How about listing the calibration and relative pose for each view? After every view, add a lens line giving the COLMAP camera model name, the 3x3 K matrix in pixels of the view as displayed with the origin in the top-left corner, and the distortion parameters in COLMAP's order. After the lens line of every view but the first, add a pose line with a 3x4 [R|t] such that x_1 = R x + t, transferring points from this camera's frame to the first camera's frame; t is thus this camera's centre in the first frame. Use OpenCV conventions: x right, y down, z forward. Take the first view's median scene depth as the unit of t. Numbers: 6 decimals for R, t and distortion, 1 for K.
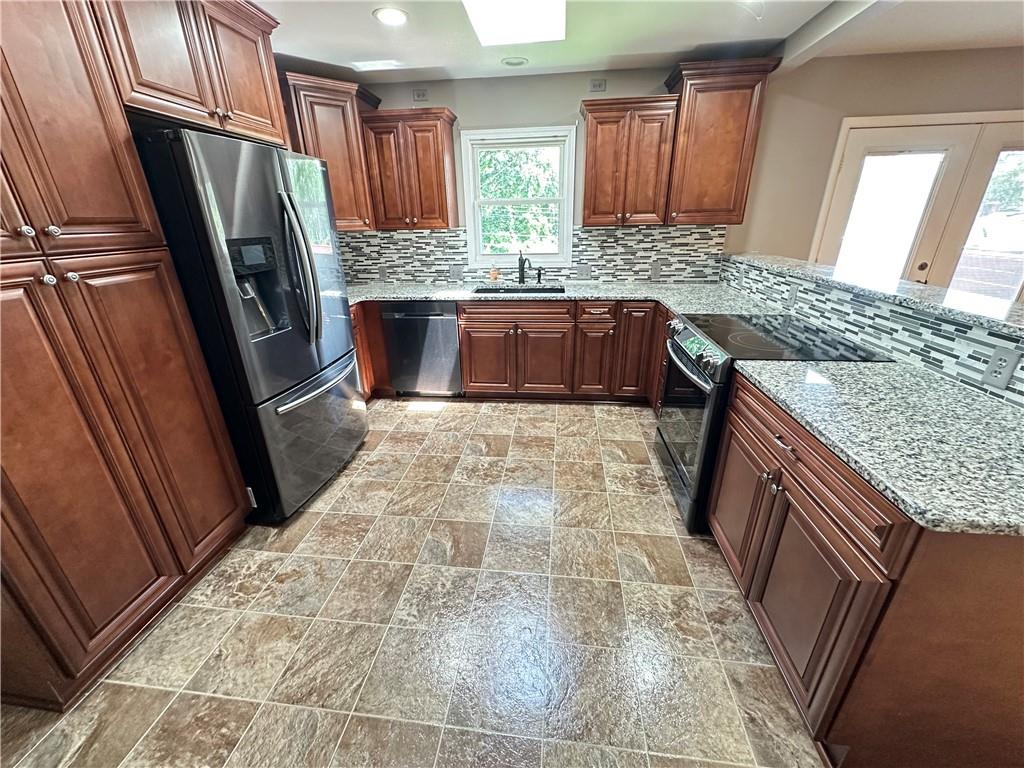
lens RADIAL K [[406.9, 0, 511.0], [0, 406.9, 384.8], [0, 0, 1]] dist [-0.003666, 0.000714]
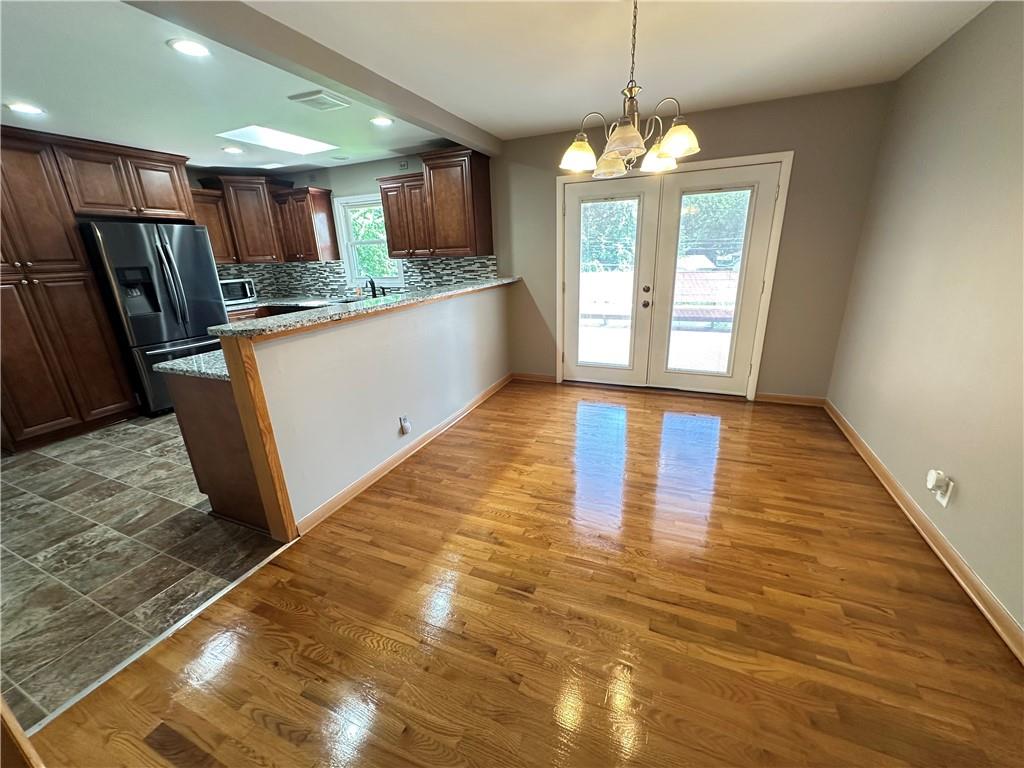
lens RADIAL K [[406.9, 0, 512.6], [0, 406.9, 384.7], [0, 0, 1]] dist [-0.003666, 0.000714]
pose [[0.957344, 0.078271, -0.278149, 1.022538], [-0.096468, 0.993960, -0.052329, 0.090299], [0.272373, 0.076929, 0.959111, -0.236517]]
